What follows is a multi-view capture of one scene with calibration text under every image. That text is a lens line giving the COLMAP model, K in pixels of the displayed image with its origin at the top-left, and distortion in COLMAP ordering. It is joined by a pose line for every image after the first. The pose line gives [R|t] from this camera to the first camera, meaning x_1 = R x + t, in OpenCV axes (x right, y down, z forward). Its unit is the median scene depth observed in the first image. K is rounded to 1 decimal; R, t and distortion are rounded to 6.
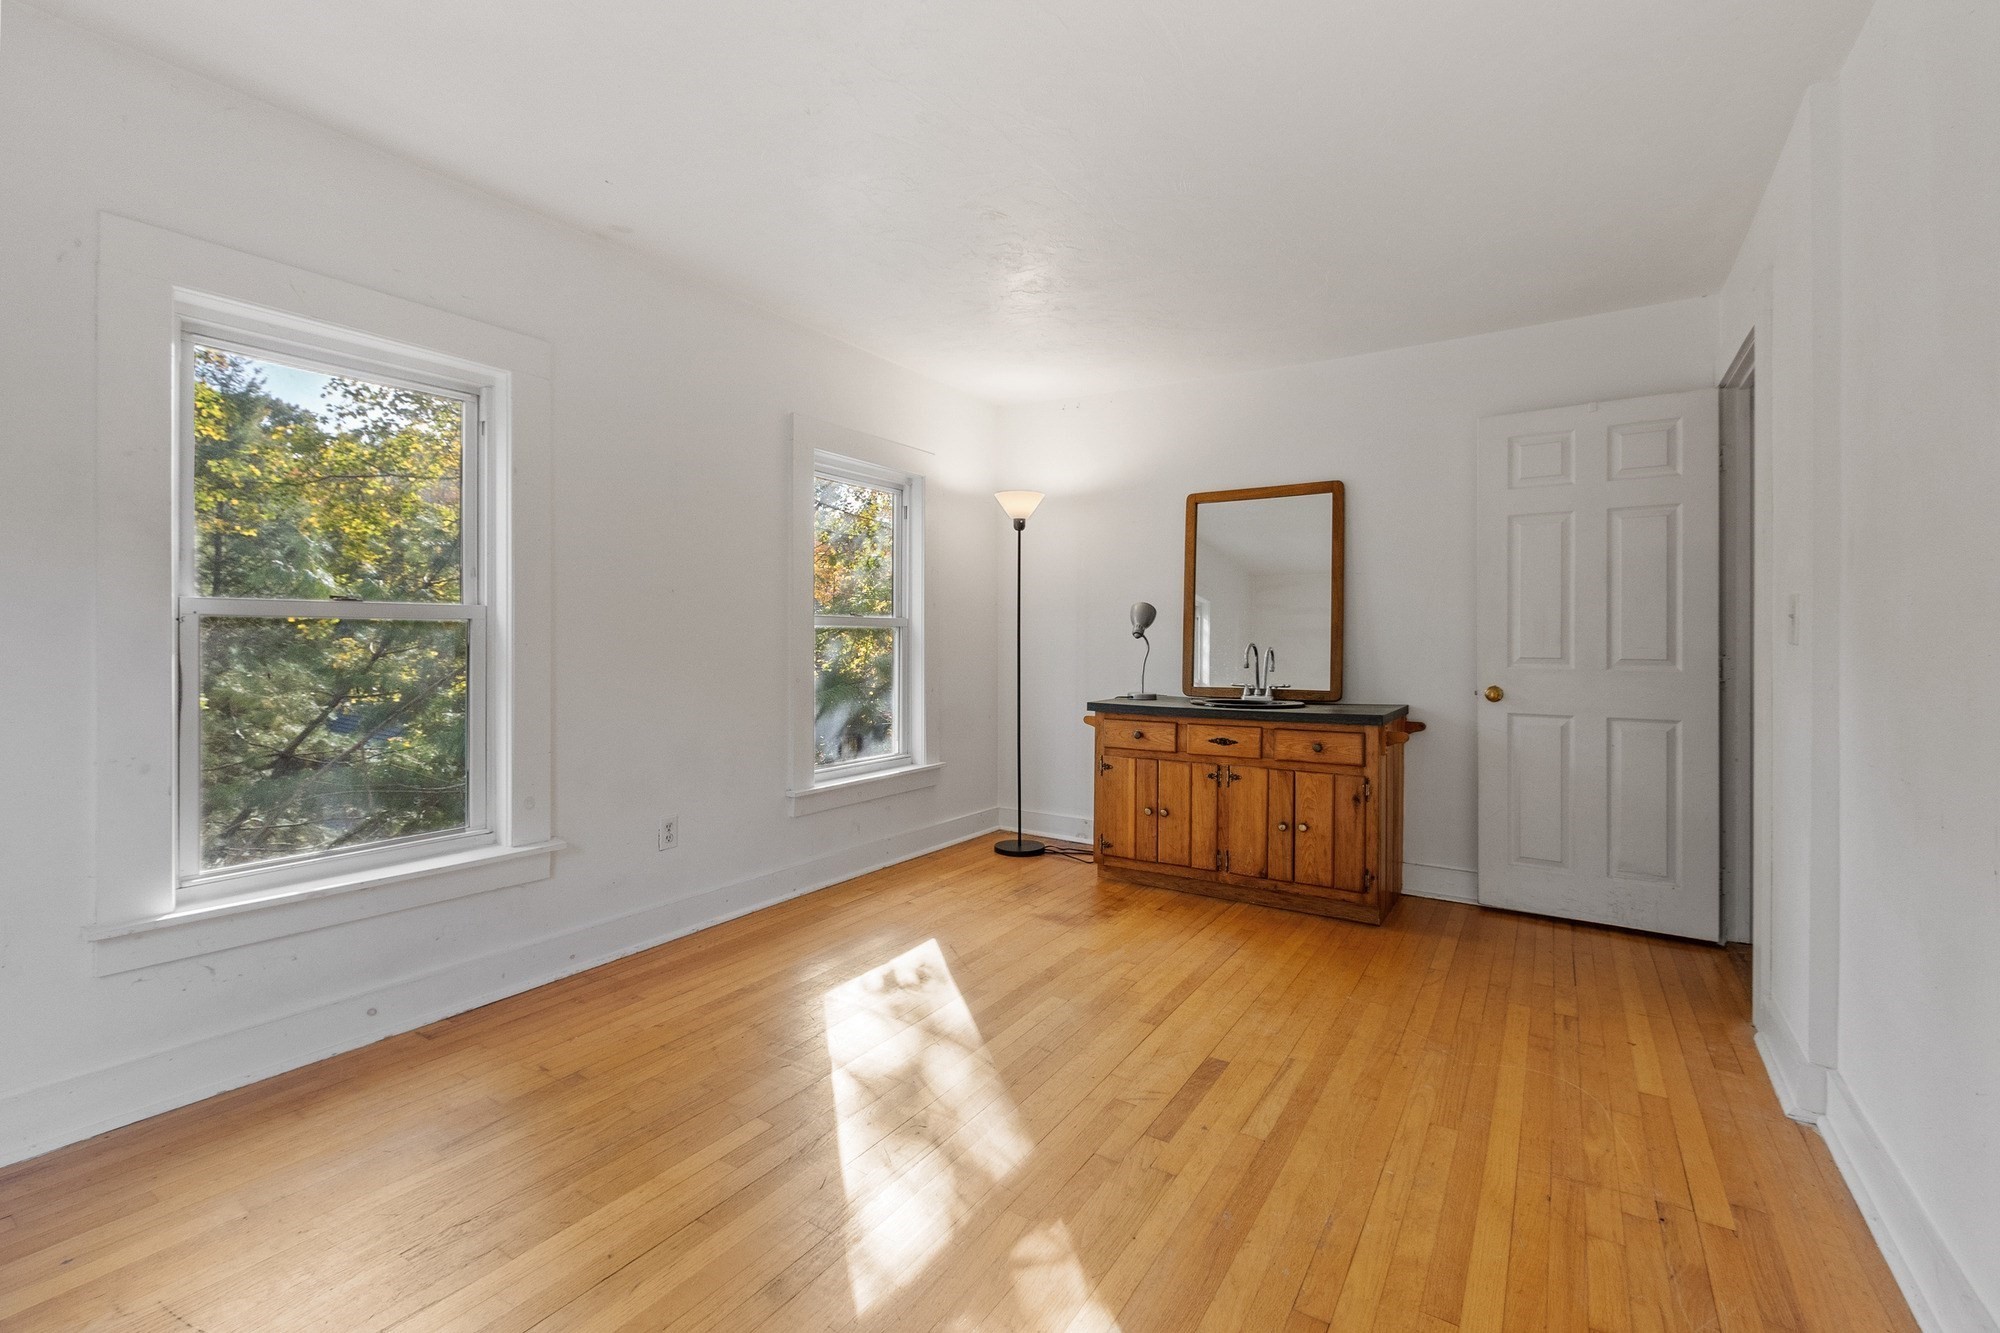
lens RADIAL K [[896.5, 0, 978.2], [0, 896.5, 637.9], [0, 0, 1]] dist [-0.000208, 0.001379]
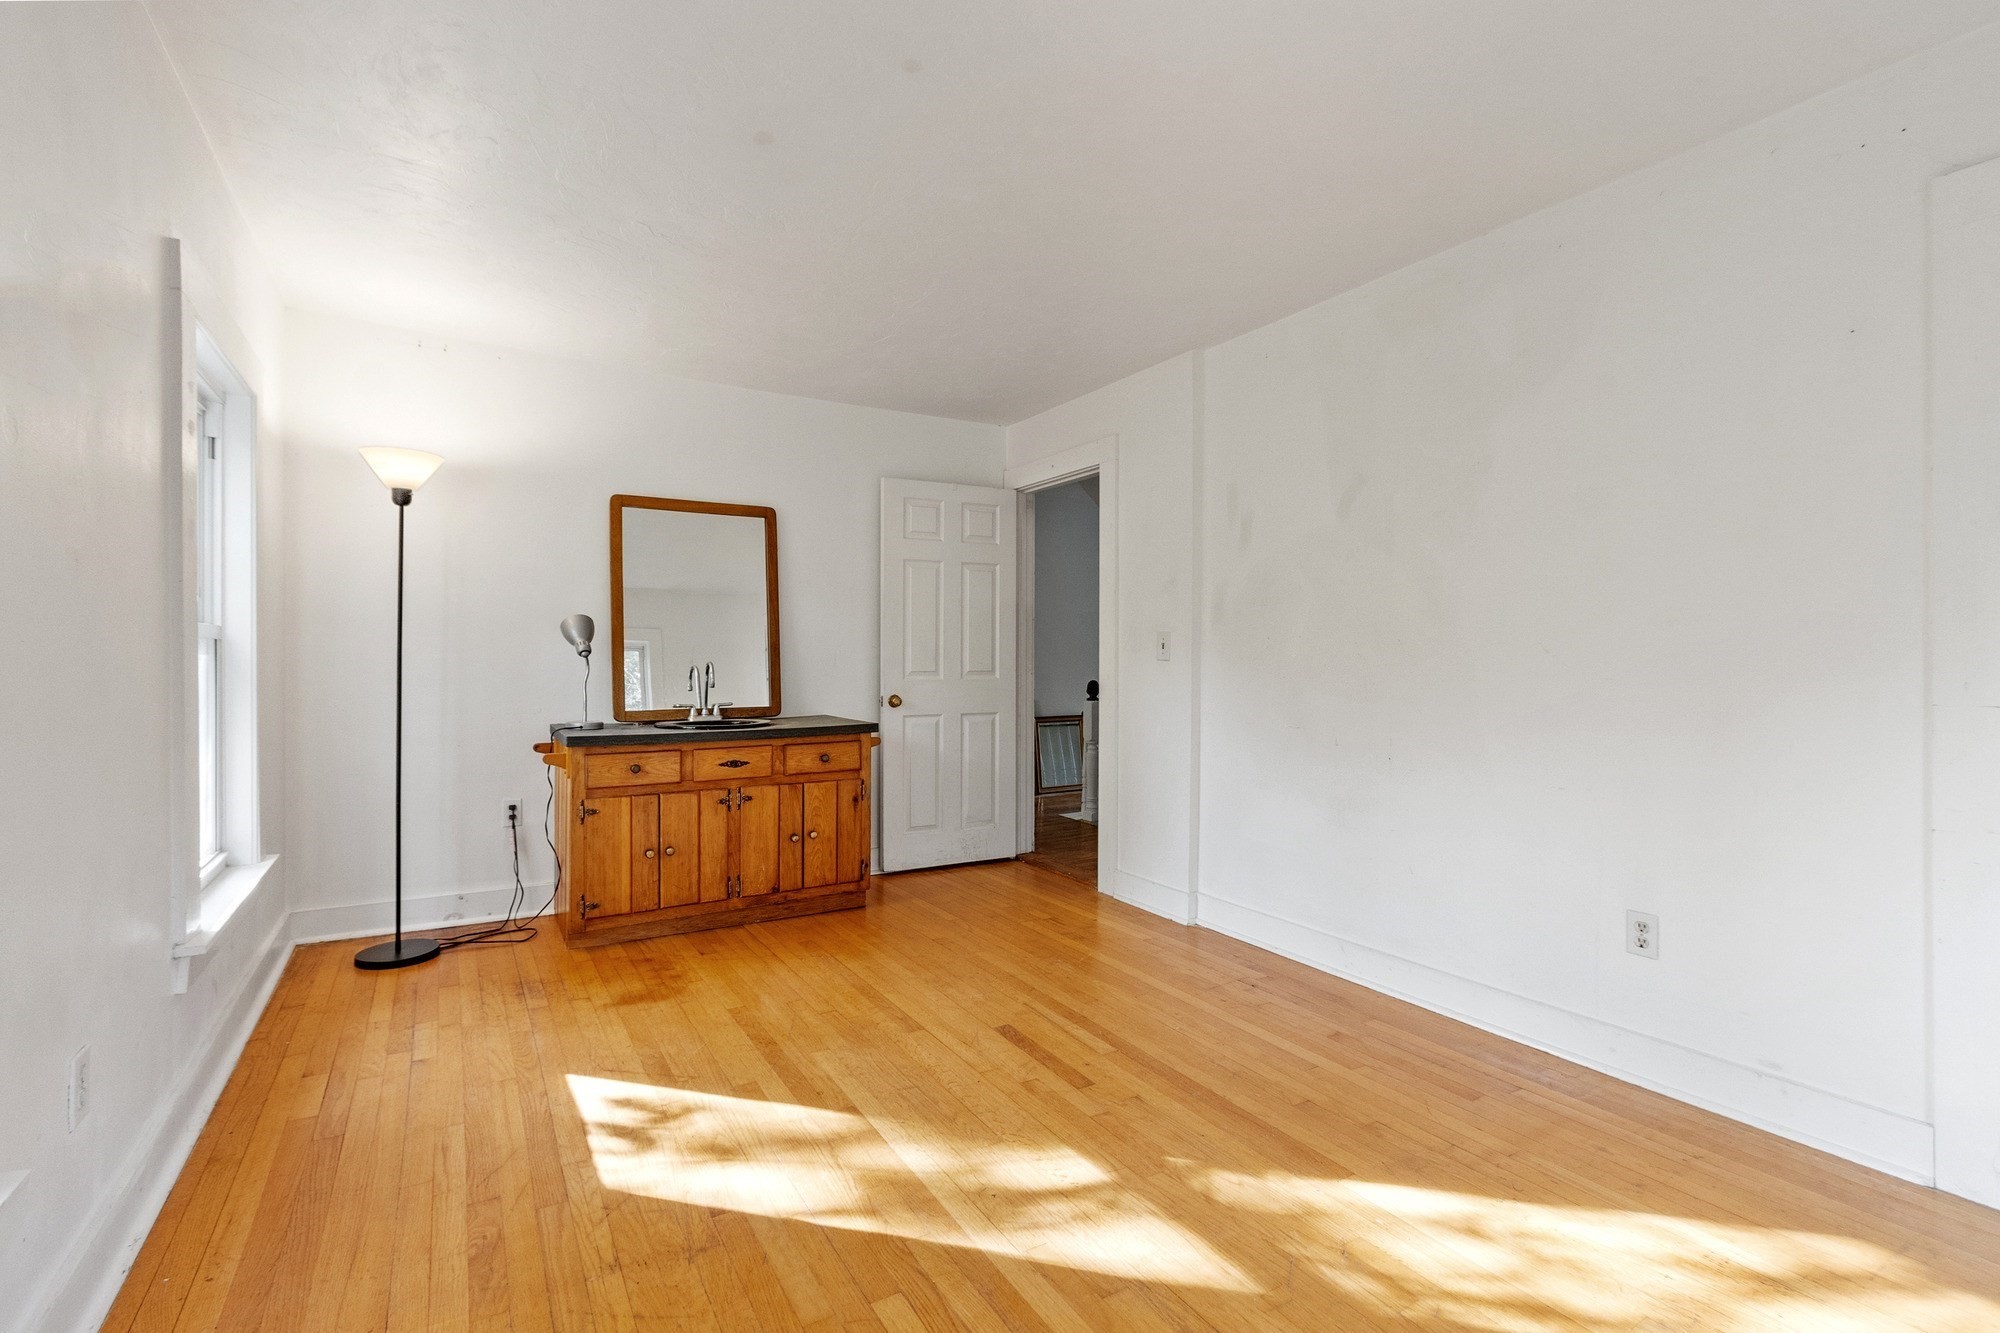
lens RADIAL K [[896.5, 0, 1009.9], [0, 896.5, 666.3], [0, 0, 1]] dist [-0.000208, 0.001379]
pose [[0.418019, -0.012108, 0.908357, -0.503368], [0.000963, 0.999917, 0.012885, -0.002201], [-0.908438, -0.004511, 0.417996, 0.340355]]
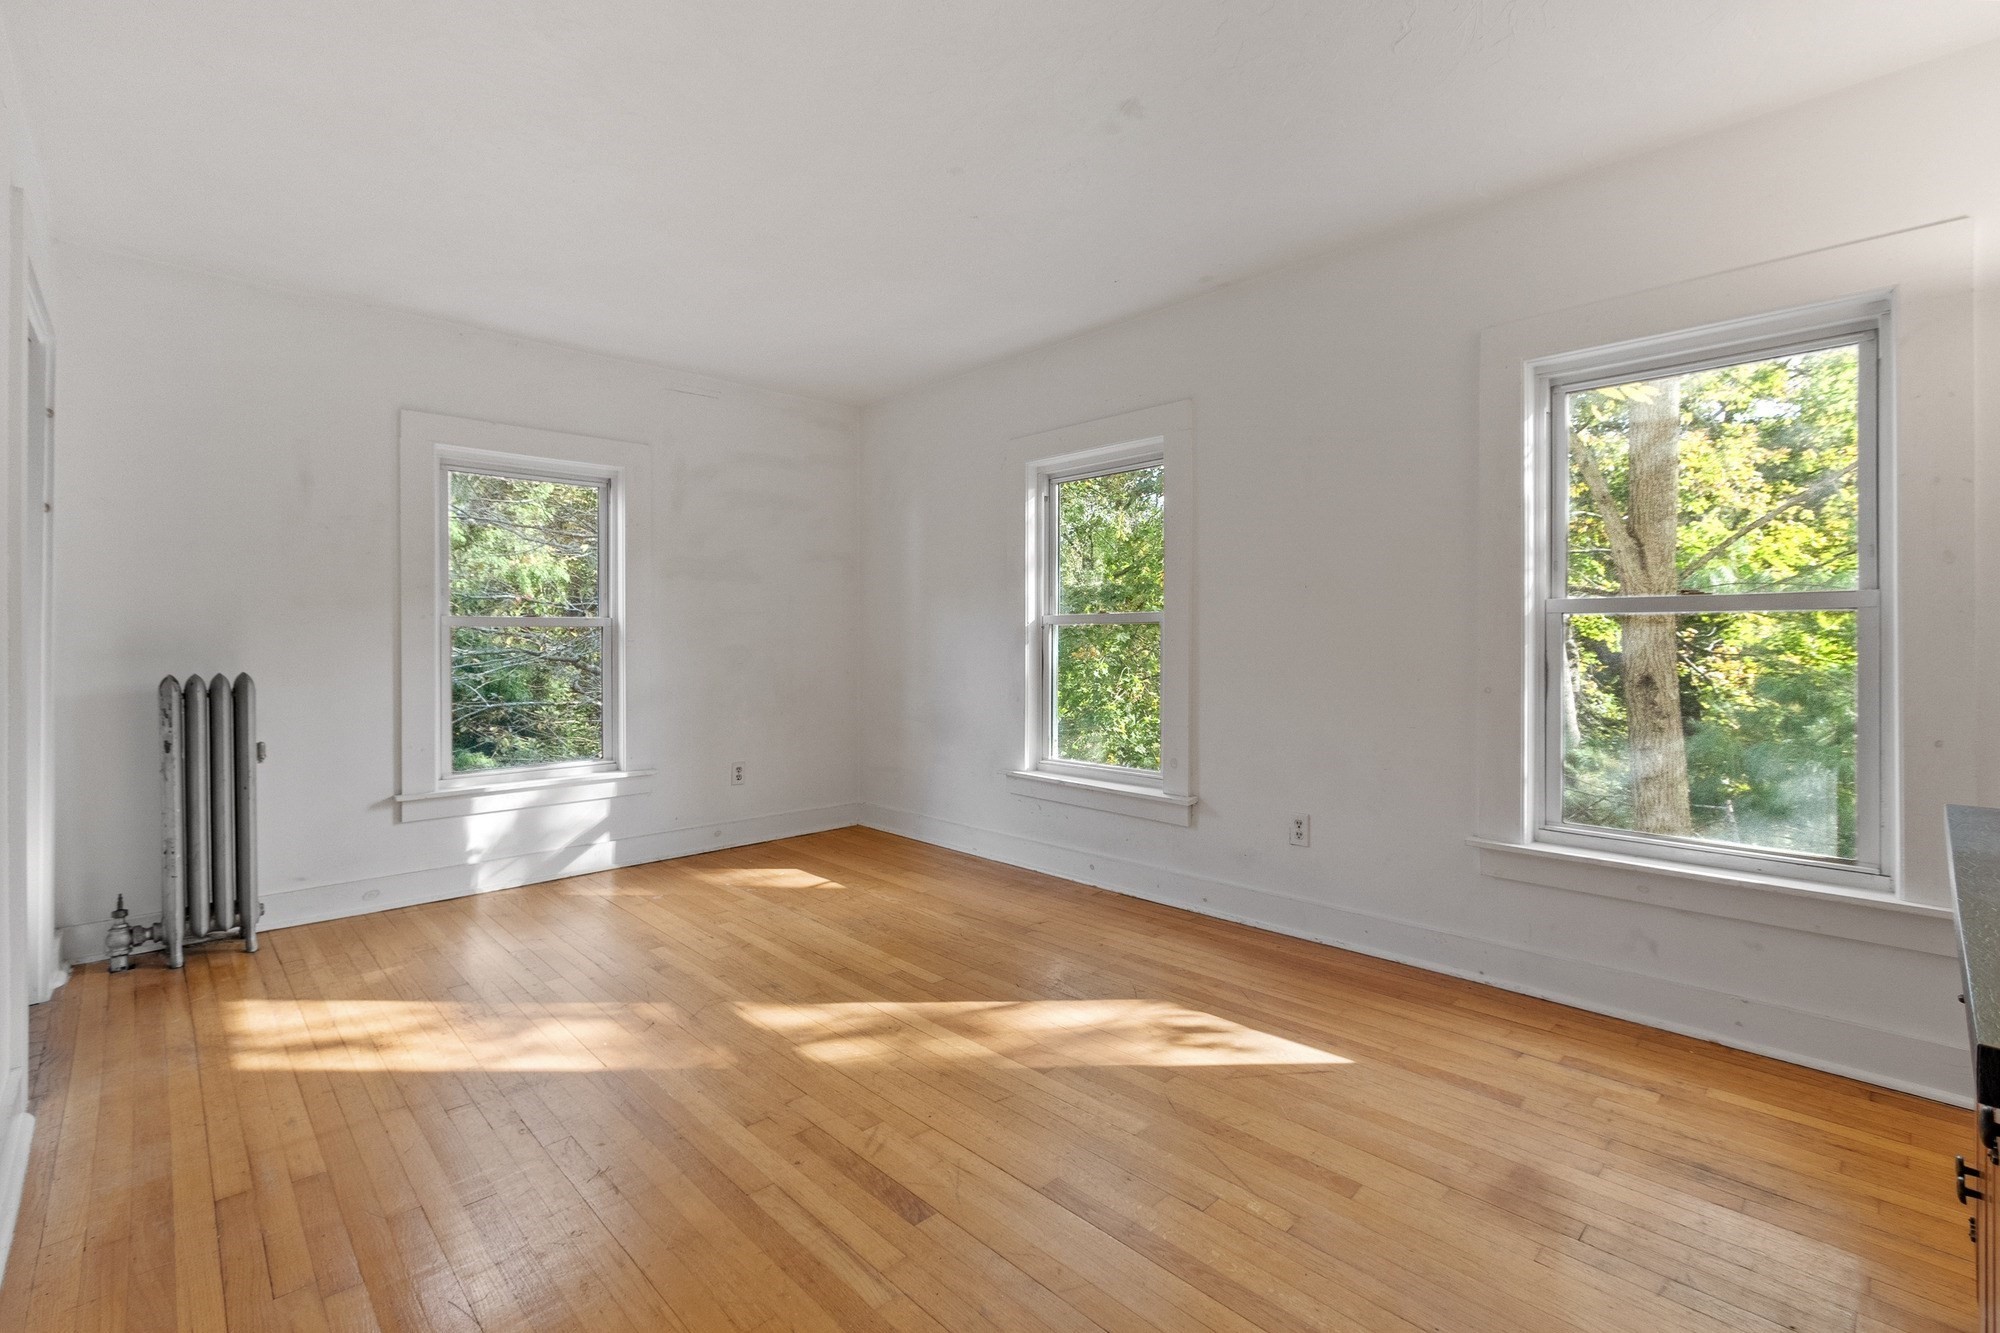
lens RADIAL K [[896.5, 0, 994.4], [0, 896.5, 645.9], [0, 0, 1]] dist [-0.000208, 0.001379]
pose [[-0.226110, 0.005604, -0.974086, 0.629248], [-0.000252, 0.999983, 0.005812, 0.006858], [0.974102, 0.001560, -0.226105, 0.804422]]
